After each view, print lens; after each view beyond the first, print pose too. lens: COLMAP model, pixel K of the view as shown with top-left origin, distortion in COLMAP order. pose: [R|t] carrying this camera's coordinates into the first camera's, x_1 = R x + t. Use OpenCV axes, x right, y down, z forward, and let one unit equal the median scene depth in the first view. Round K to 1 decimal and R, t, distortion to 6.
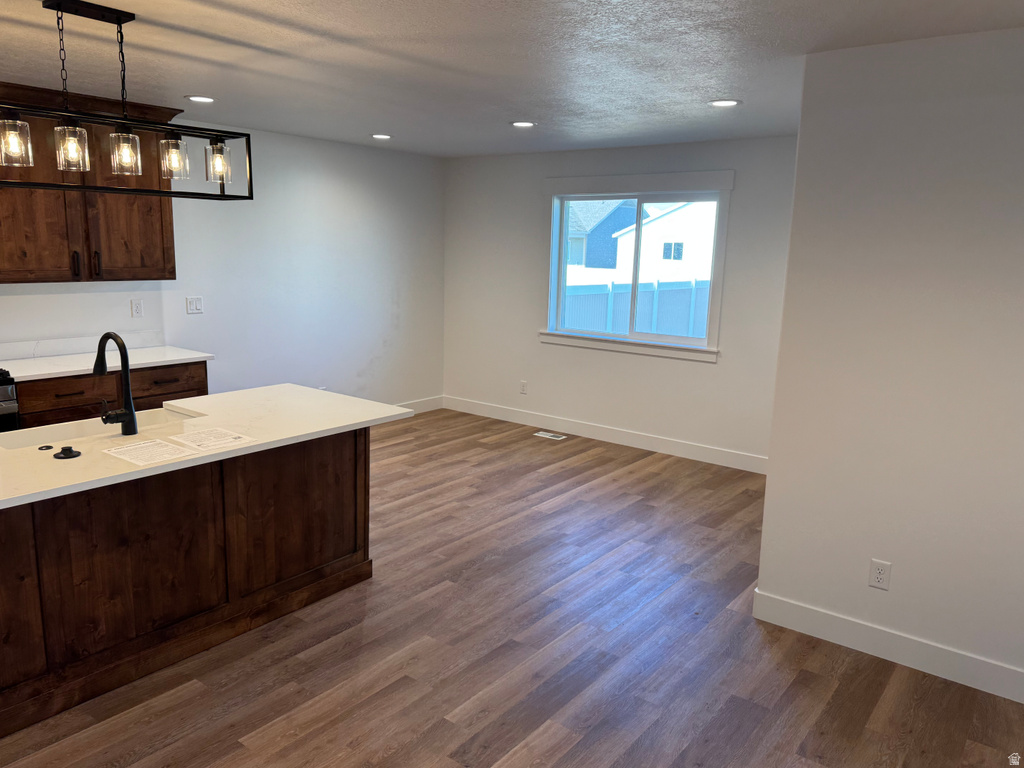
lens RADIAL K [[780.4, 0, 499.4], [0, 780.4, 385.2], [0, 0, 1]] dist [0.112396, -0.115459]
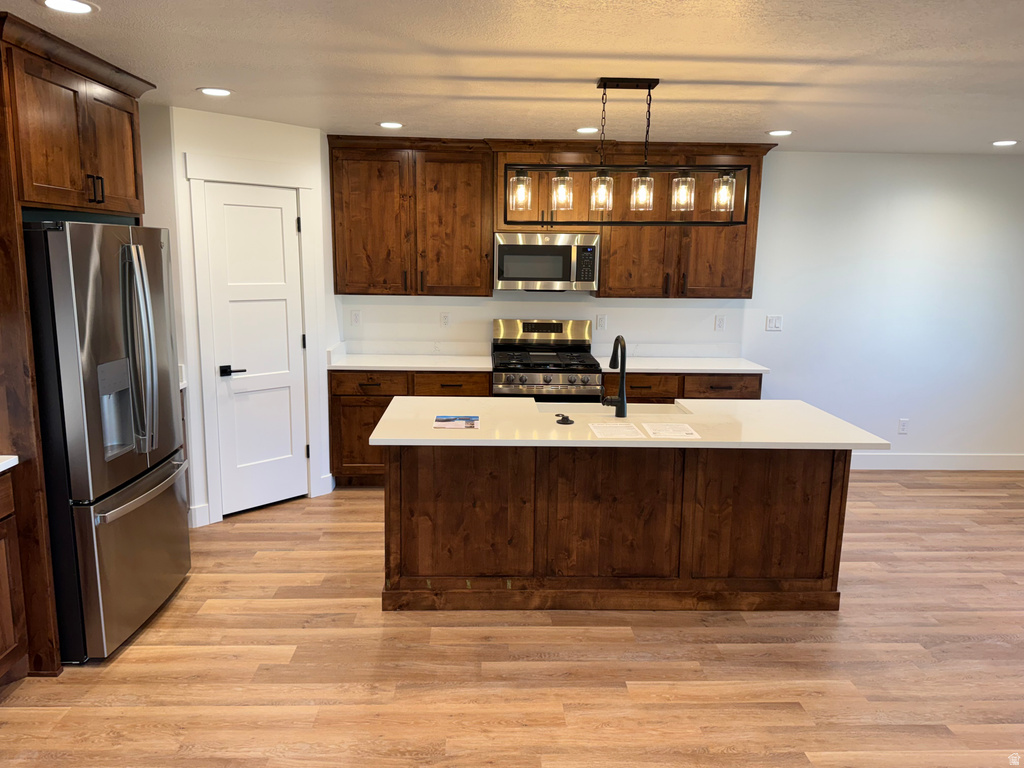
lens RADIAL K [[780.4, 0, 506.8], [0, 780.4, 385.2], [0, 0, 1]] dist [0.112396, -0.115459]
pose [[0.649657, 0.115992, -0.751327, 0.319974], [-0.141186, 0.989508, 0.030682, 0.000507], [0.747002, 0.086144, 0.659217, 0.048079]]
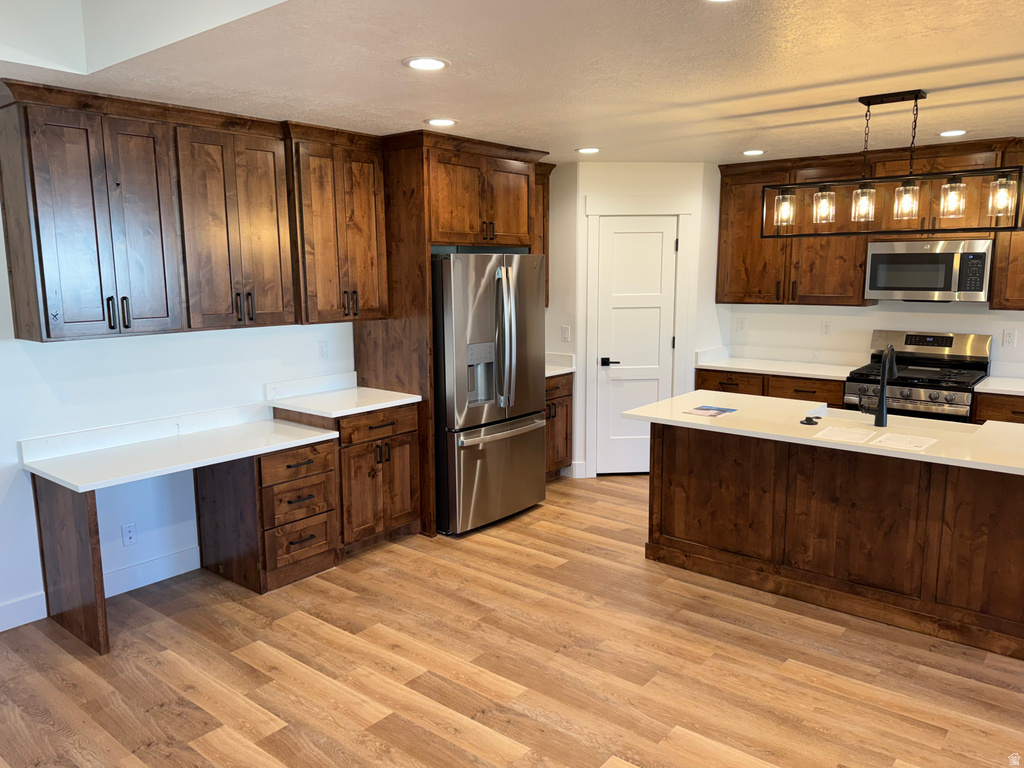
lens RADIAL K [[780.4, 0, 510.1], [0, 780.4, 387.0], [0, 0, 1]] dist [0.112396, -0.115459]
pose [[-0.016445, 0.135933, -0.990582, 0.730289], [-0.180080, 0.974112, 0.136662, -0.060820], [0.983514, 0.180632, 0.008459, 0.387594]]
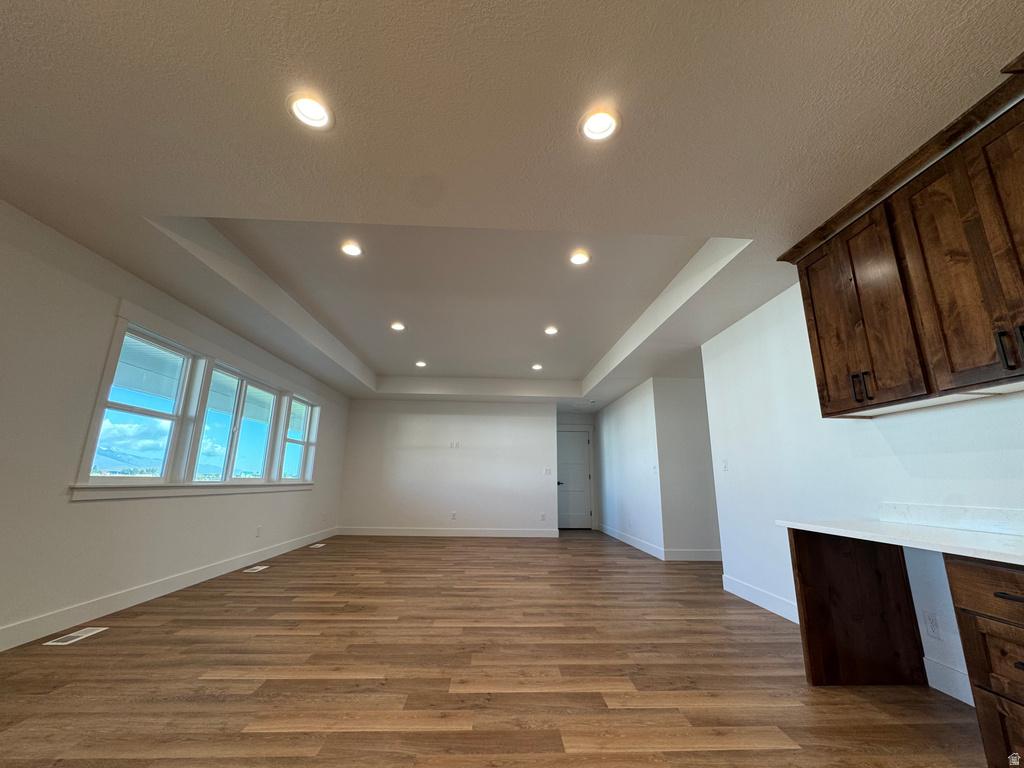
lens RADIAL K [[410.1, 0, 511.2], [0, 410.1, 382.9], [0, 0, 1]] dist [-0.001981, -0.000550]
pose [[-0.654118, 0.145579, 0.742251, -0.560572], [0.112922, 0.989102, -0.094481, 0.087907], [-0.747916, 0.022015, -0.663428, 0.690366]]
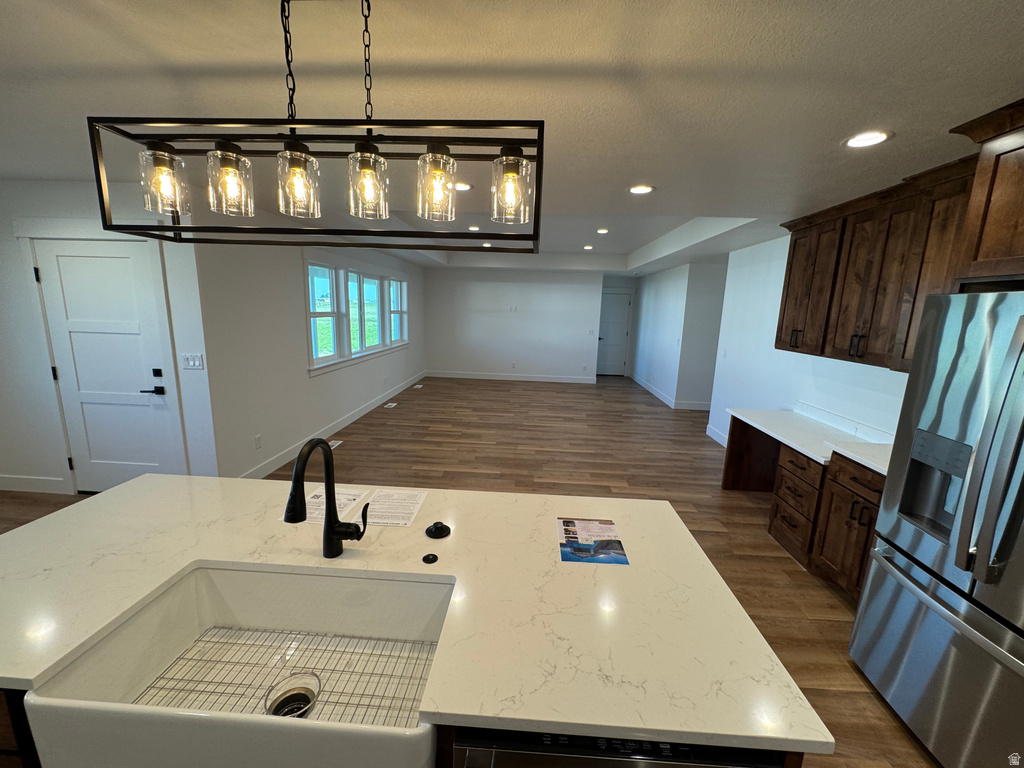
lens RADIAL K [[410.1, 0, 510.6], [0, 410.1, 385.8], [0, 0, 1]] dist [-0.001981, -0.000550]
pose [[-0.572722, -0.193283, 0.796637, -0.885300], [0.108932, 0.945243, 0.307652, -0.197158], [-0.812480, 0.262978, -0.520307, 1.004082]]
